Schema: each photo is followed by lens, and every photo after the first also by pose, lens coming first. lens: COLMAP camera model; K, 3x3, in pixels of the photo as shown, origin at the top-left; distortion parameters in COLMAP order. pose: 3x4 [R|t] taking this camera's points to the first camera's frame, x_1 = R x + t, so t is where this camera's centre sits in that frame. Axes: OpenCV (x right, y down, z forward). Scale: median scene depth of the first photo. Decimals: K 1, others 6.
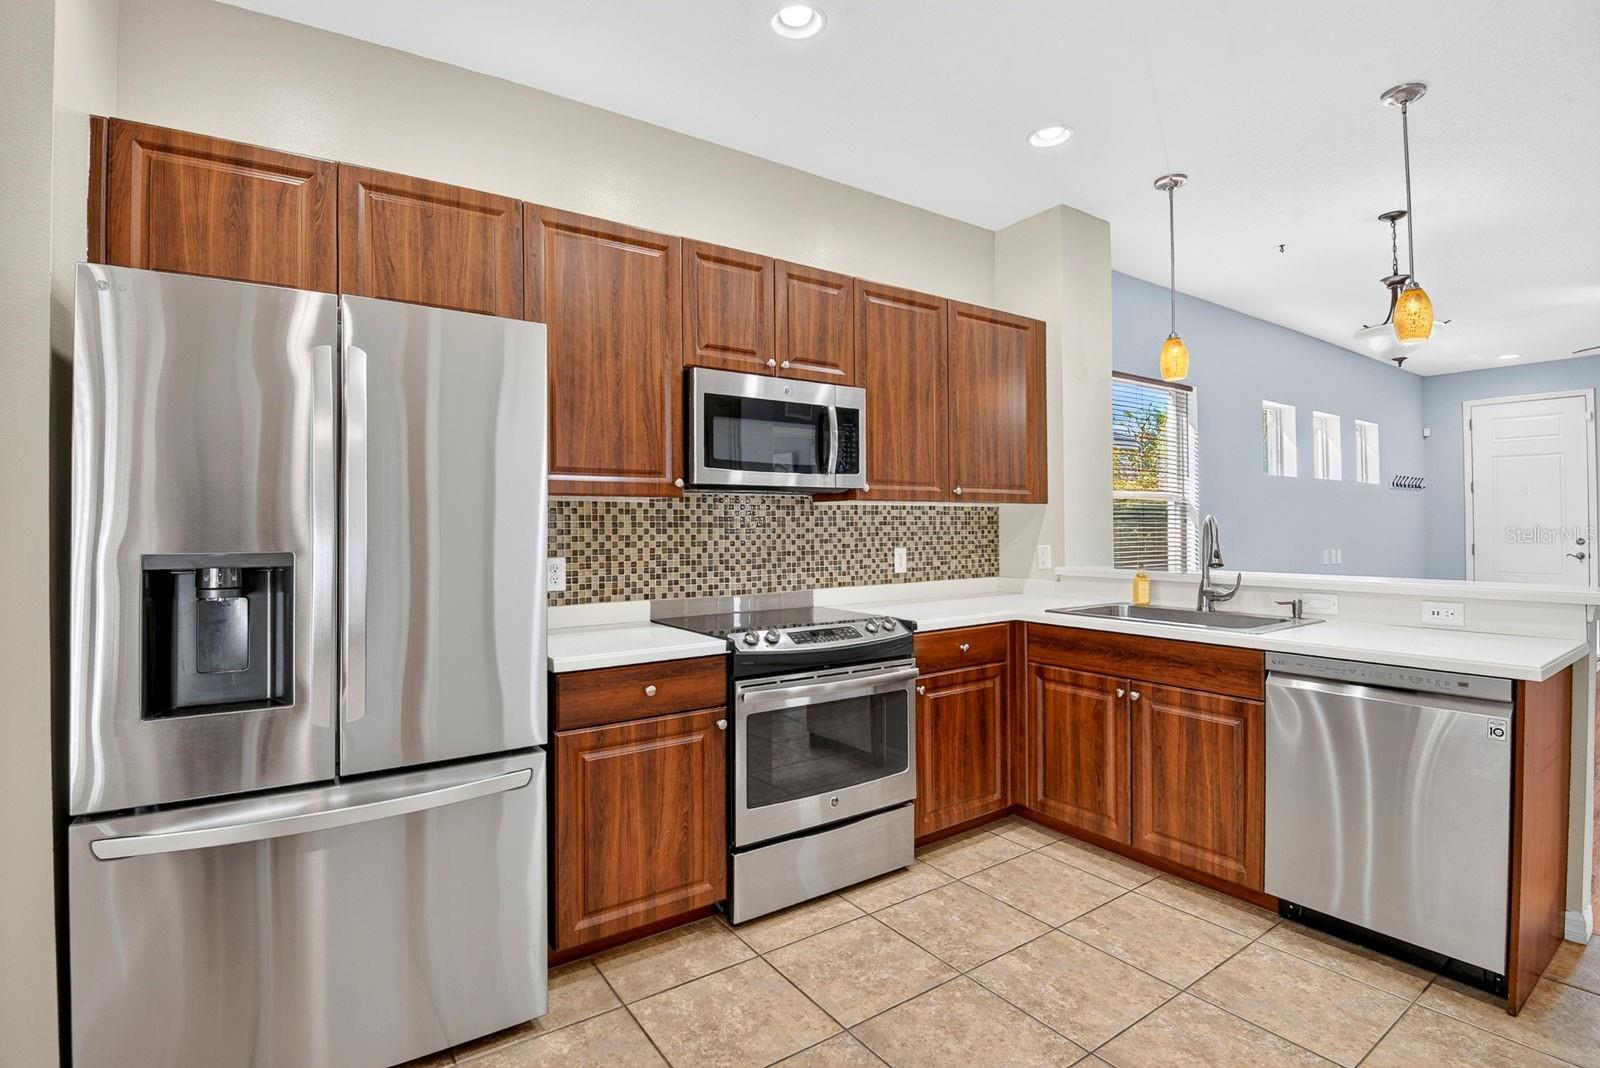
lens RADIAL K [[769.7, 0, 803.4], [0, 769.7, 519.4], [0, 0, 1]] dist [0.003497, -0.035263]
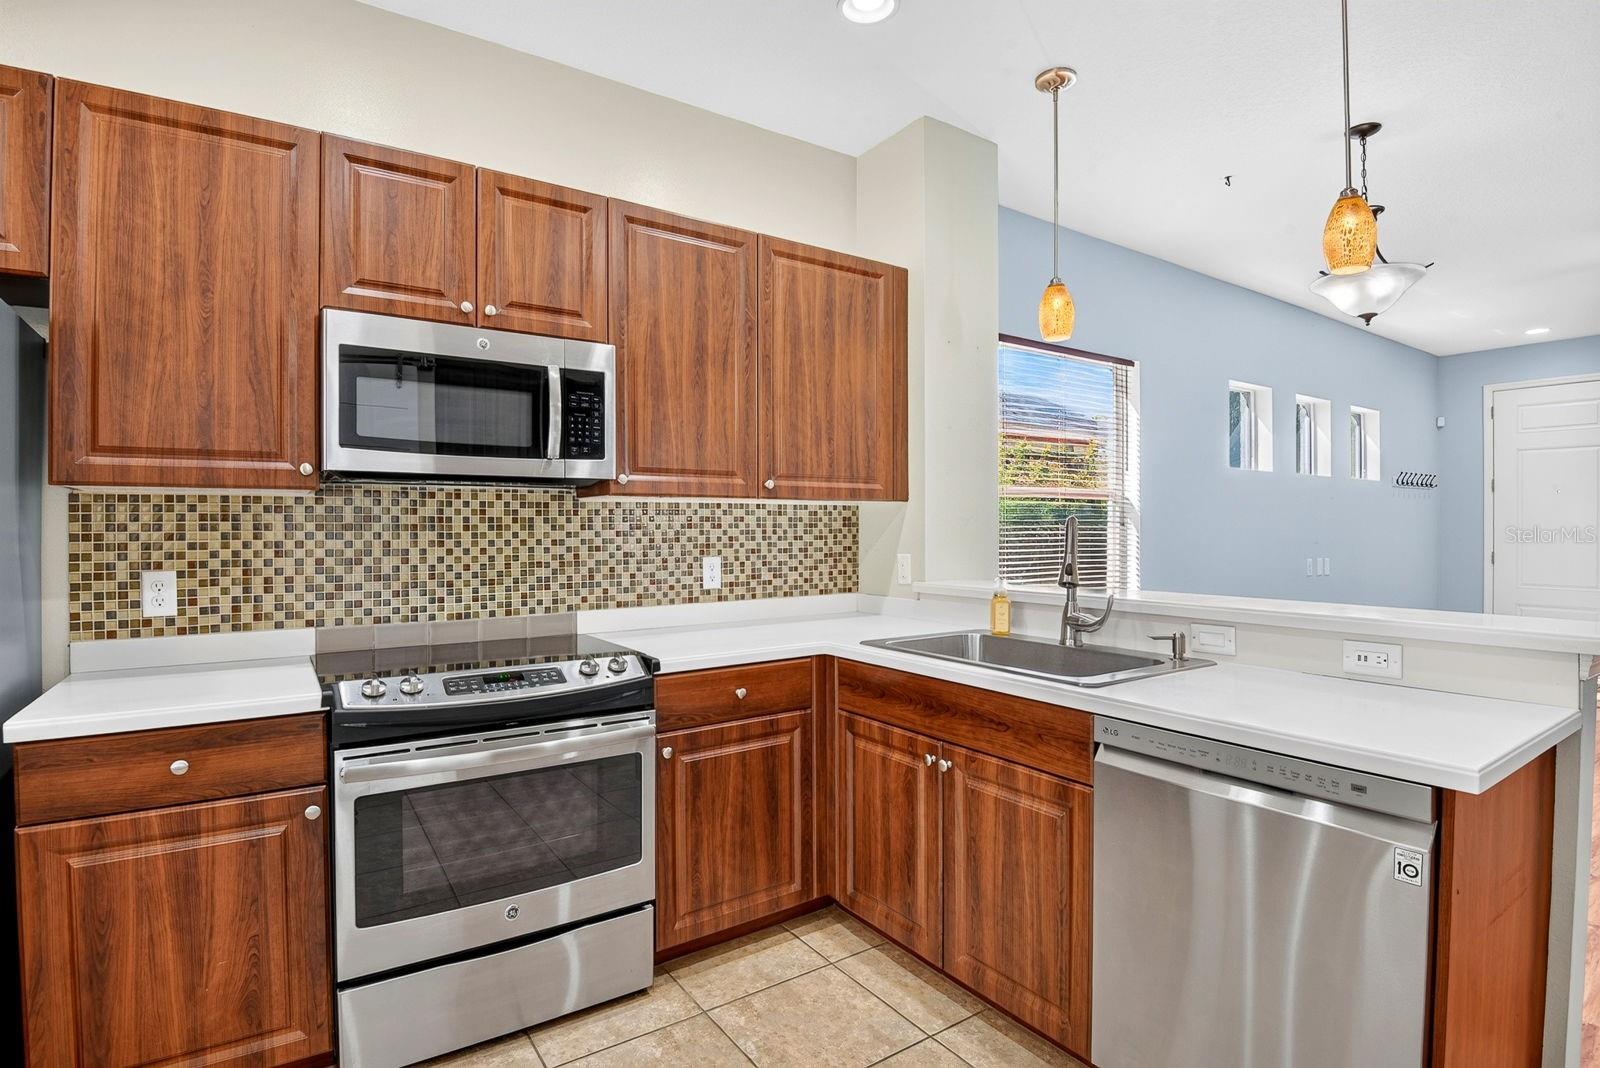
lens RADIAL K [[804.5, 0, 800.0], [0, 804.5, 534.0], [0, 0, 1]] dist [-0.002948, -0.027161]
pose [[0.999904, 0.002494, -0.013628, 0.266880], [-0.002276, 0.999869, 0.016017, 0.000172], [0.013666, -0.015984, 0.999779, 0.215946]]
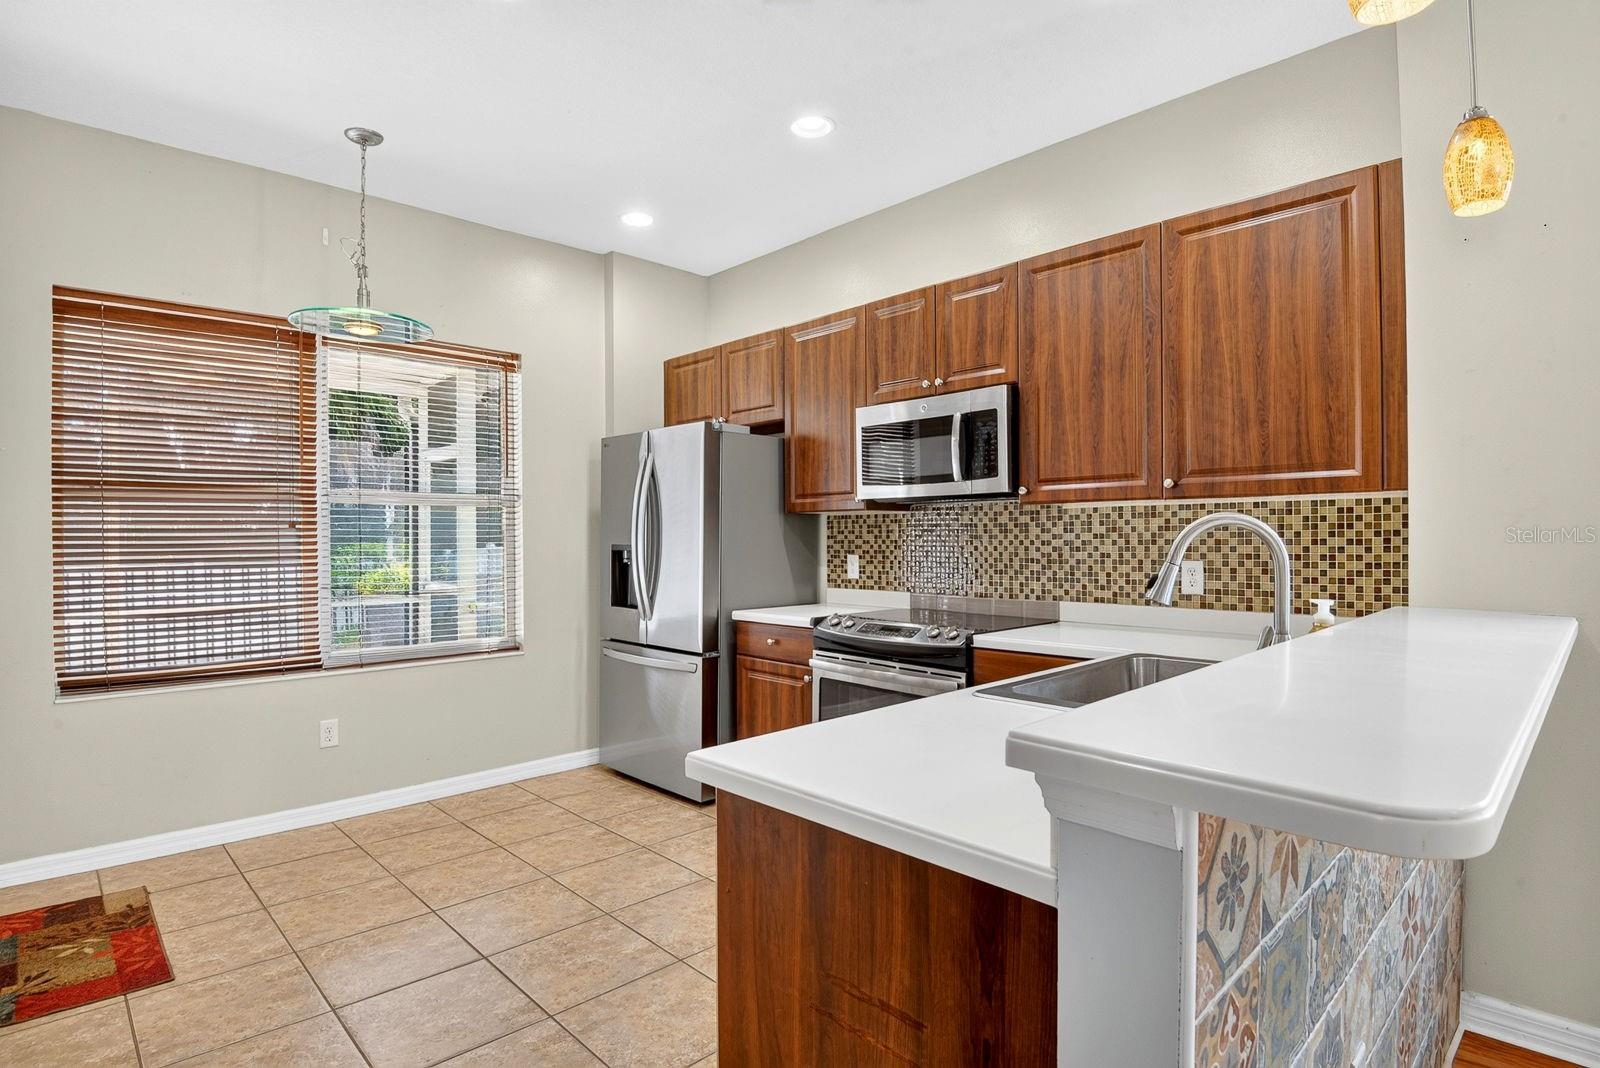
lens RADIAL K [[804.5, 0, 800.0], [0, 804.5, 534.0], [0, 0, 1]] dist [-0.002948, -0.027161]
pose [[0.149666, 0.002922, -0.988732, 0.984246], [0.013774, 0.999892, 0.005040, 0.002129], [0.988641, -0.014373, 0.149610, 0.599213]]
